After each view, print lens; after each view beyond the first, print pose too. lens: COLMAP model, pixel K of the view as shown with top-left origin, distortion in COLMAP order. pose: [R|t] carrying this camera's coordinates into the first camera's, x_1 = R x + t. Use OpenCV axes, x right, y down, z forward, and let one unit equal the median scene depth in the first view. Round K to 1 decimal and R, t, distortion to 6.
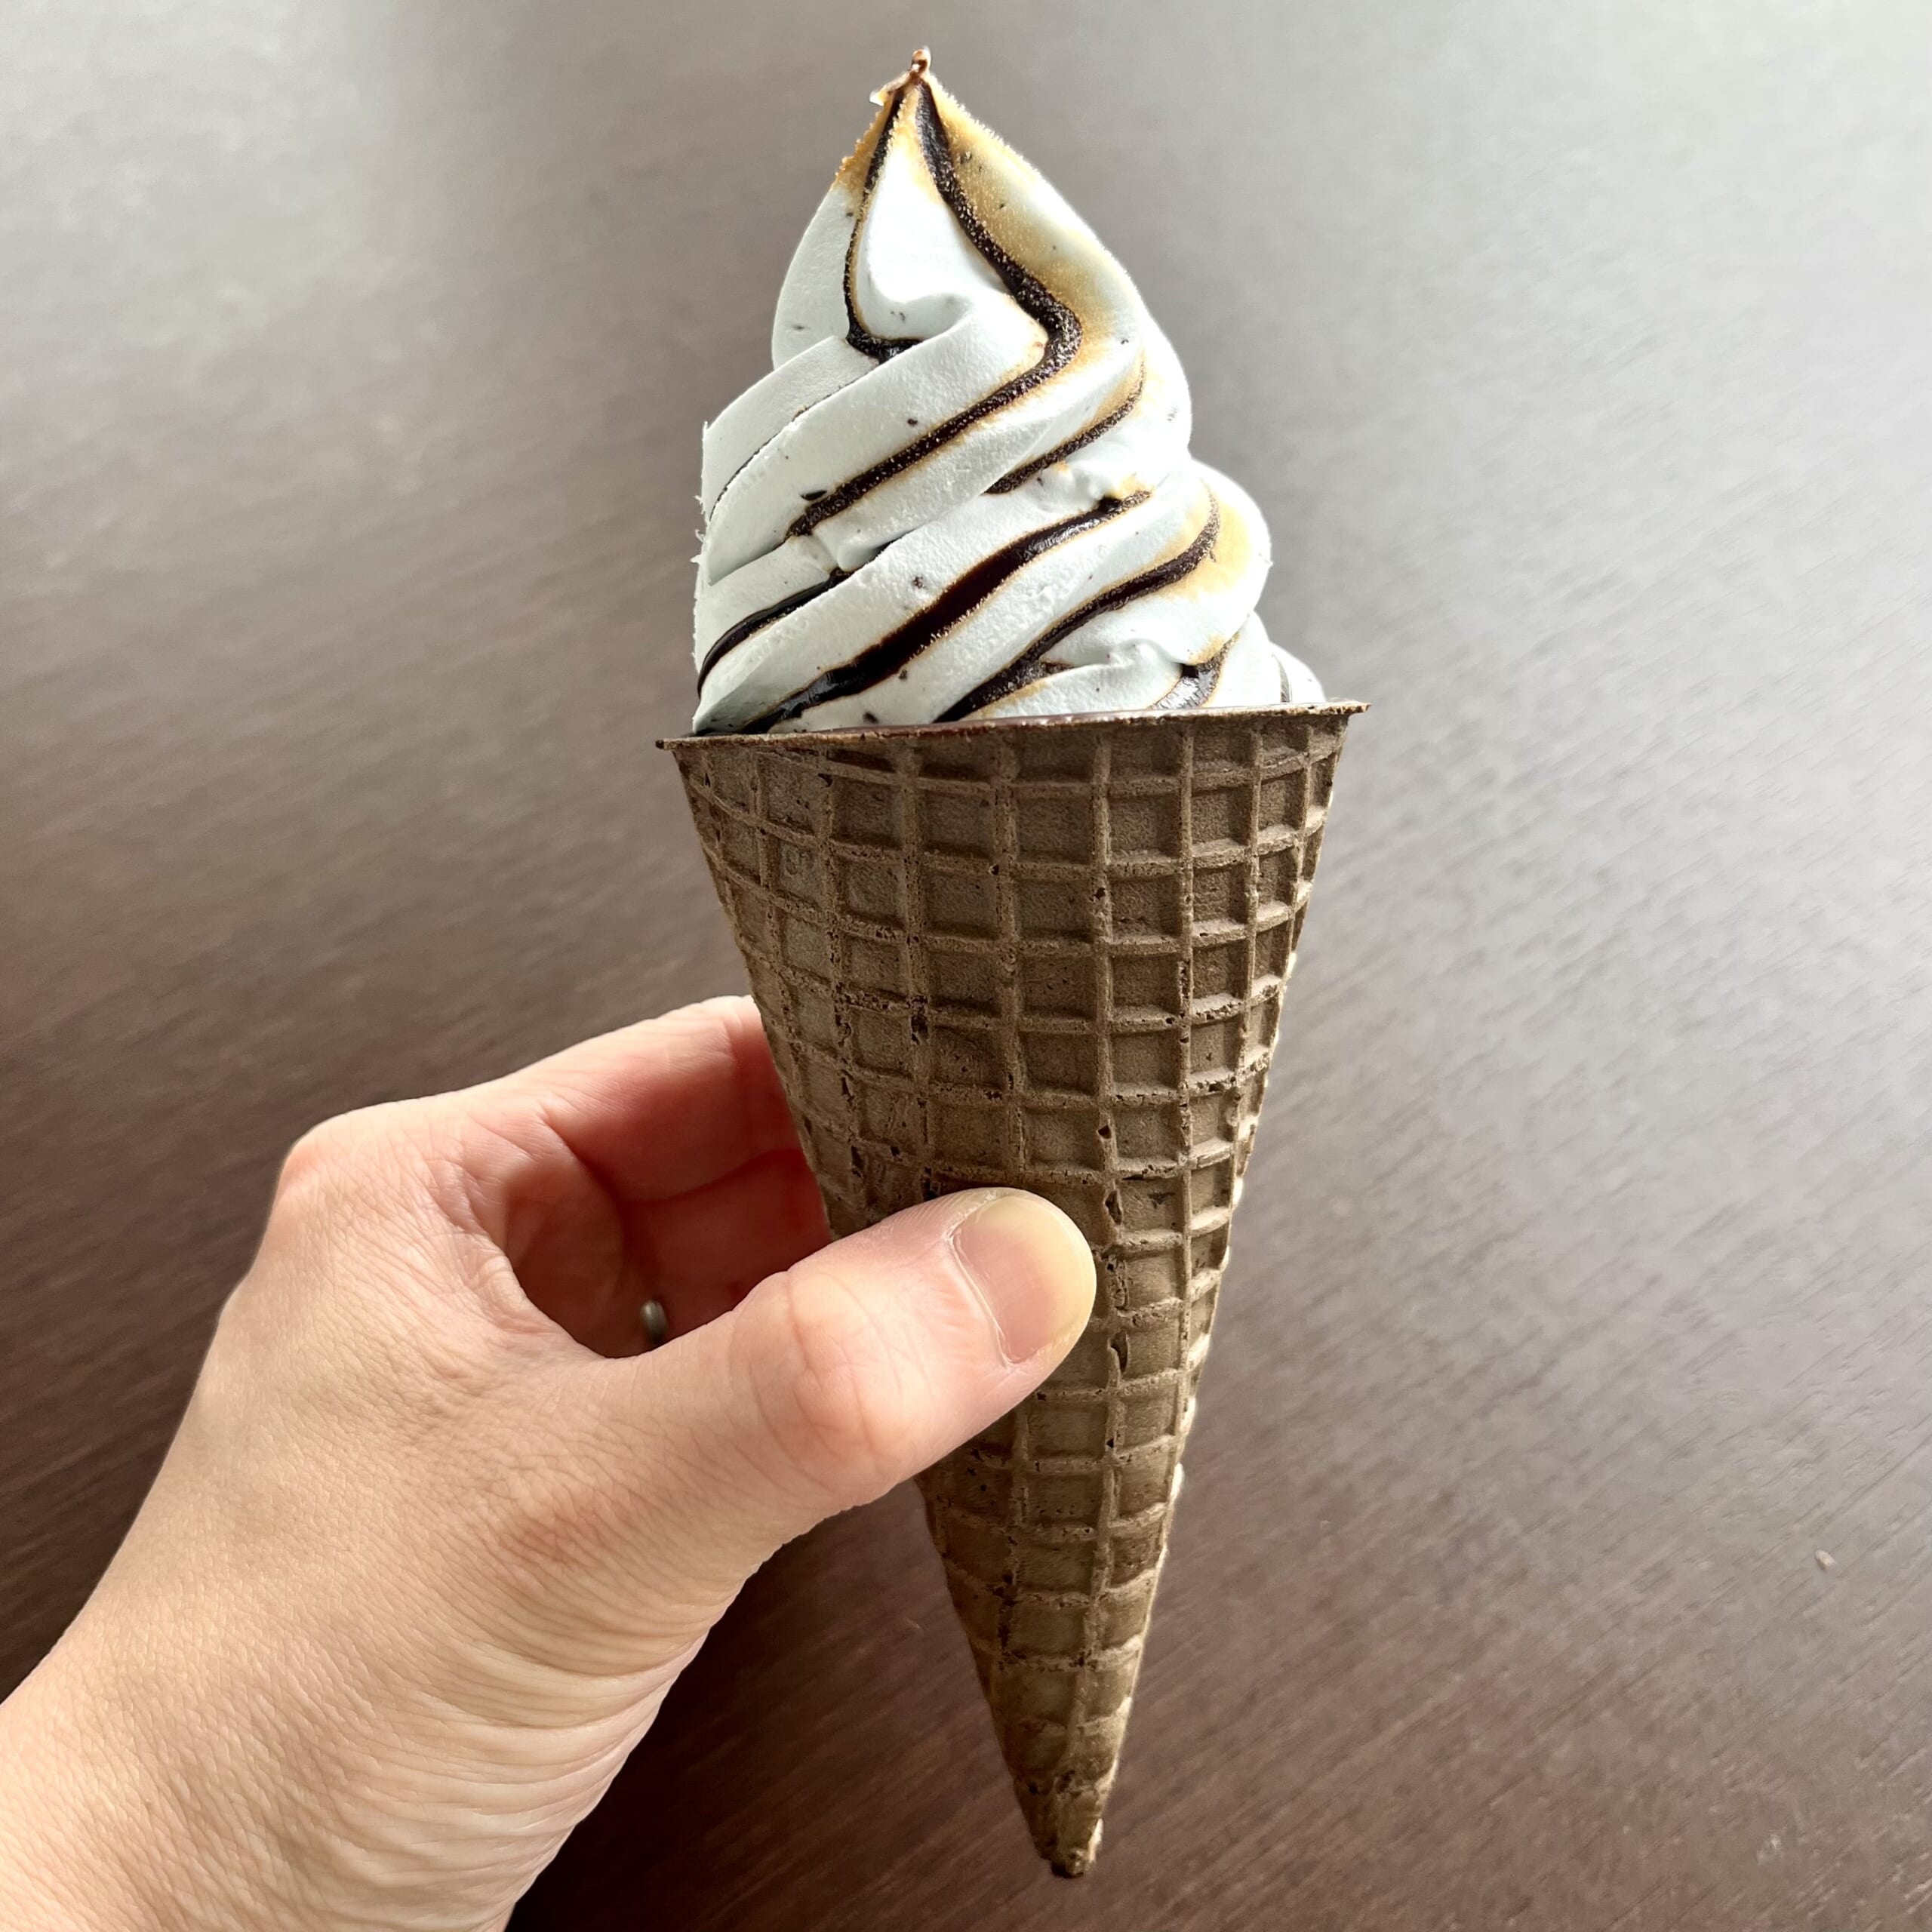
lens RADIAL K [[2808.7, 0, 966.0], [0, 2808.7, 966.0], [0, 0, 1]] dist [0.009579, -0.018242]
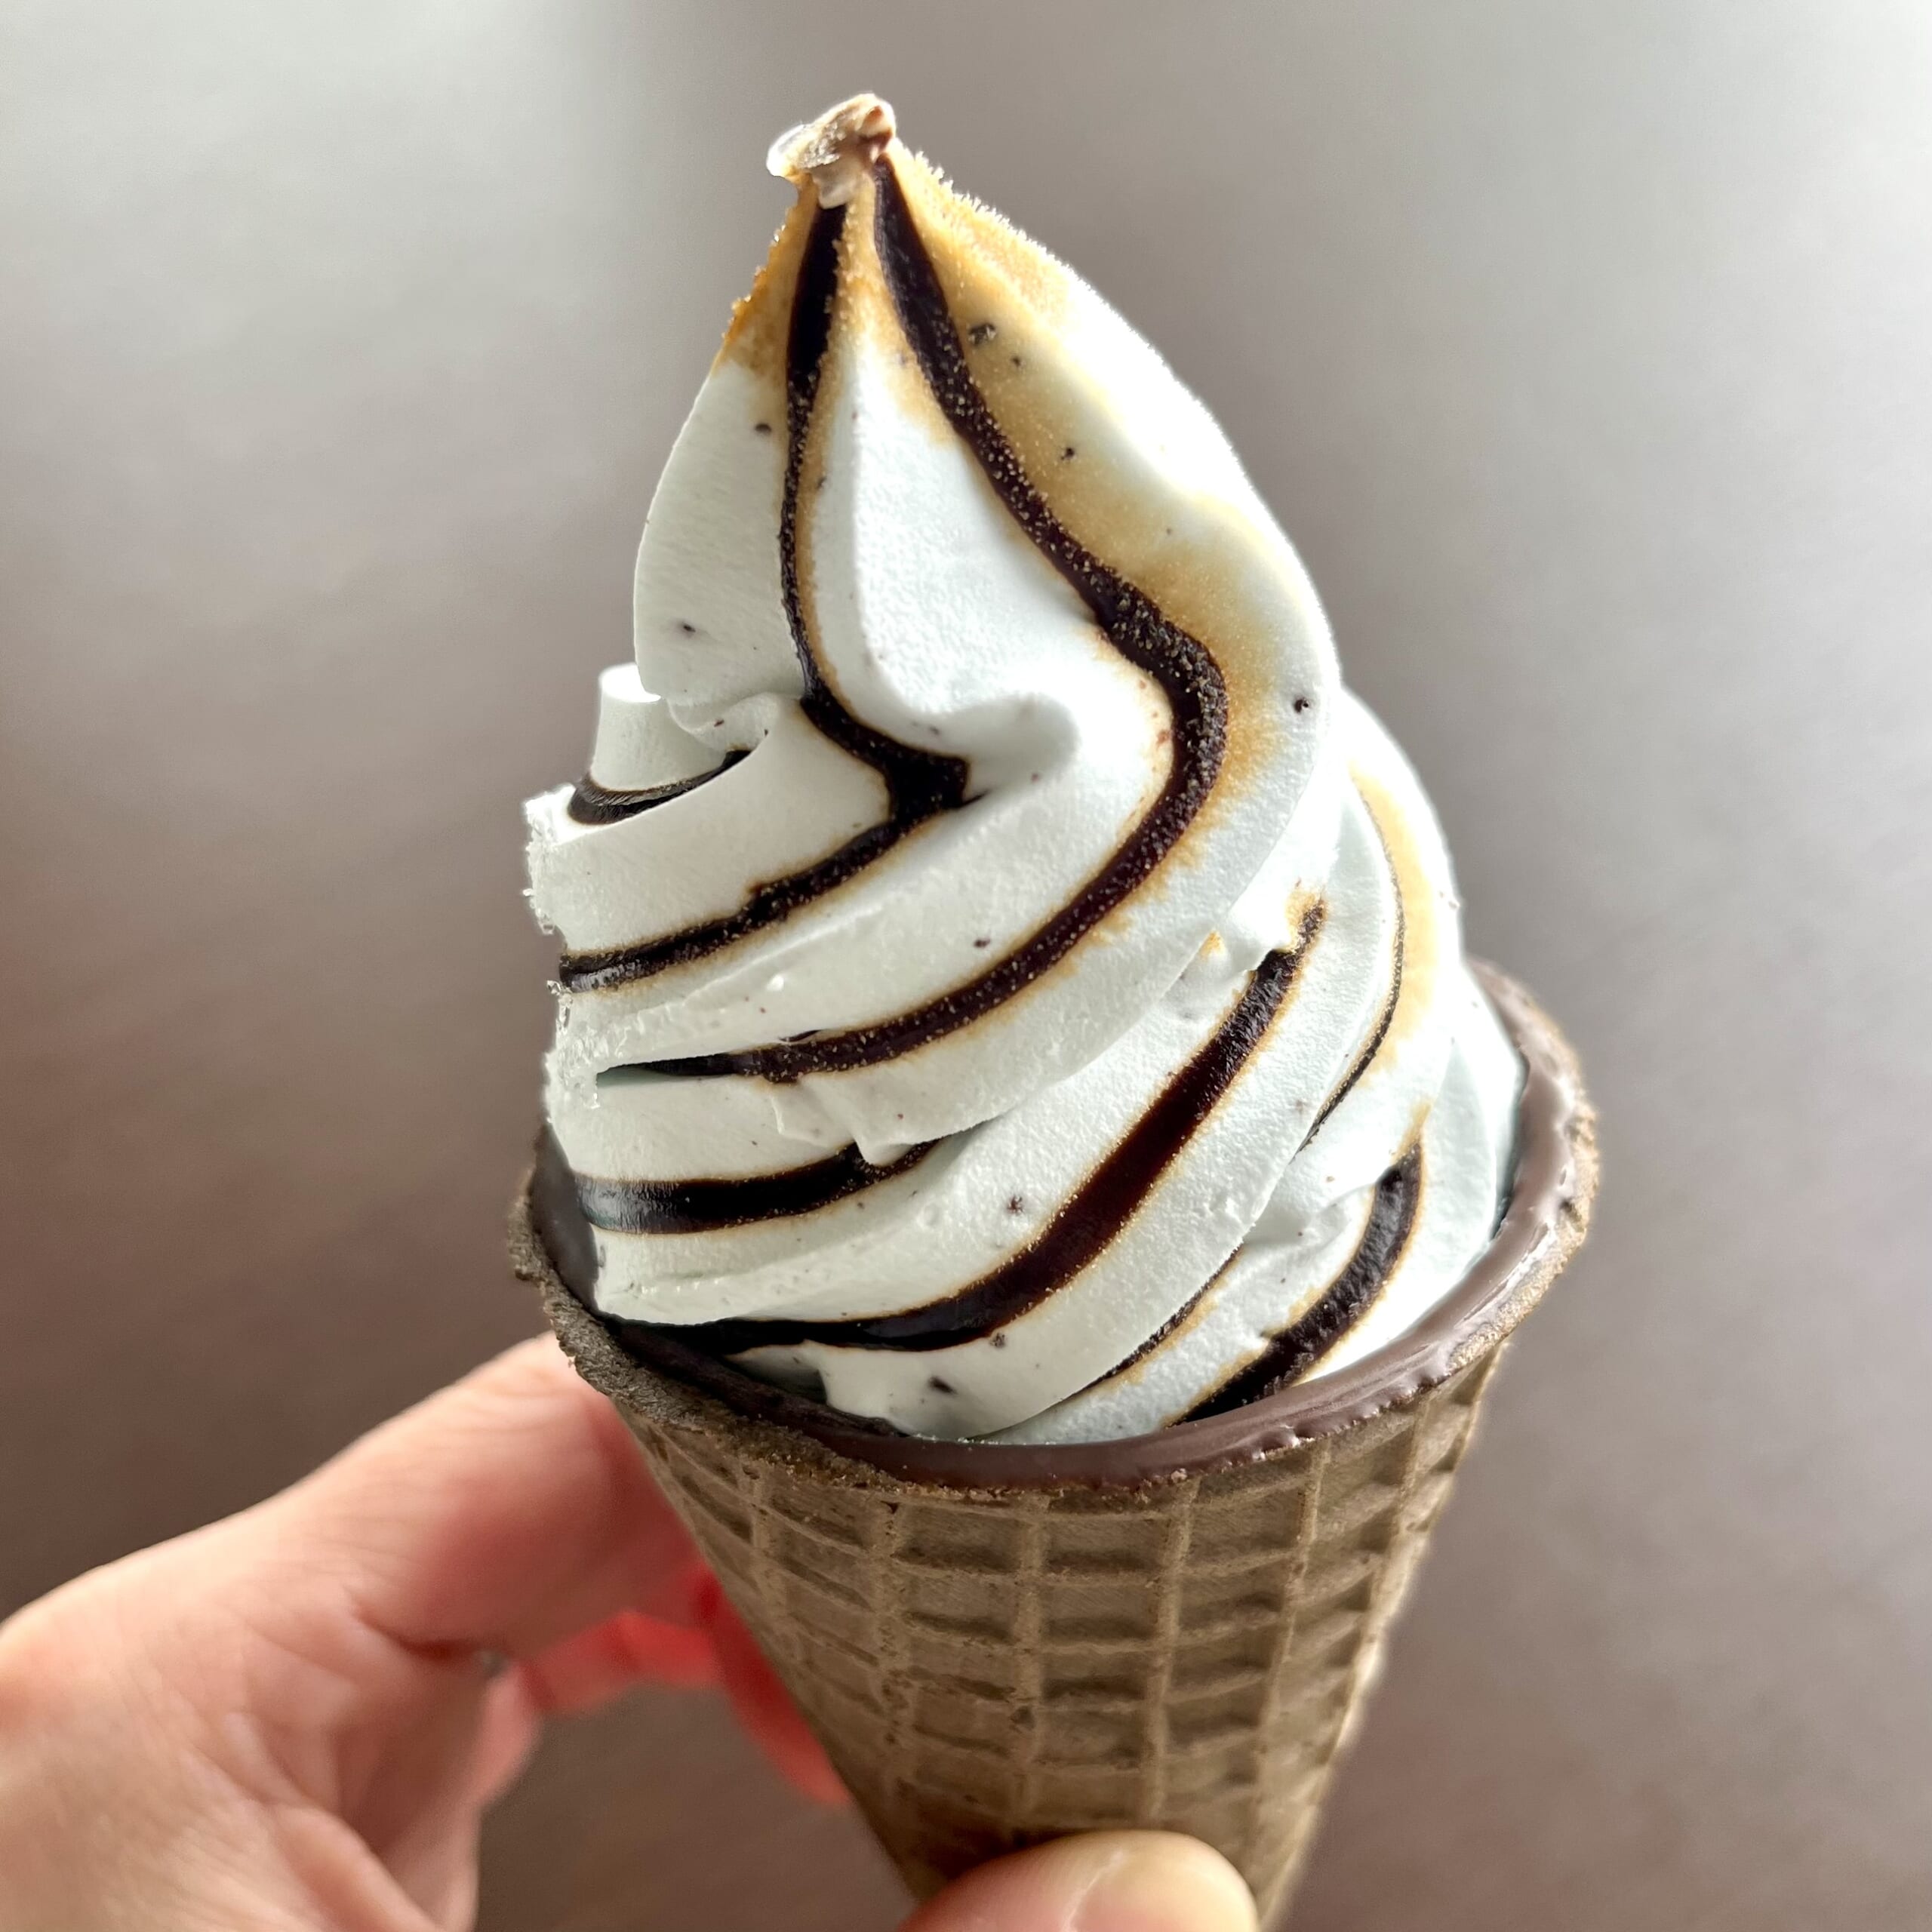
lens RADIAL K [[2808.7, 0, 966.0], [0, 2808.7, 966.0], [0, 0, 1]] dist [0.009579, -0.018242]
pose [[0.959455, -0.167187, 0.226925, -0.150694], [0.029054, 0.859465, 0.510368, -0.474454], [-0.280361, -0.483082, 0.829476, 0.513379]]
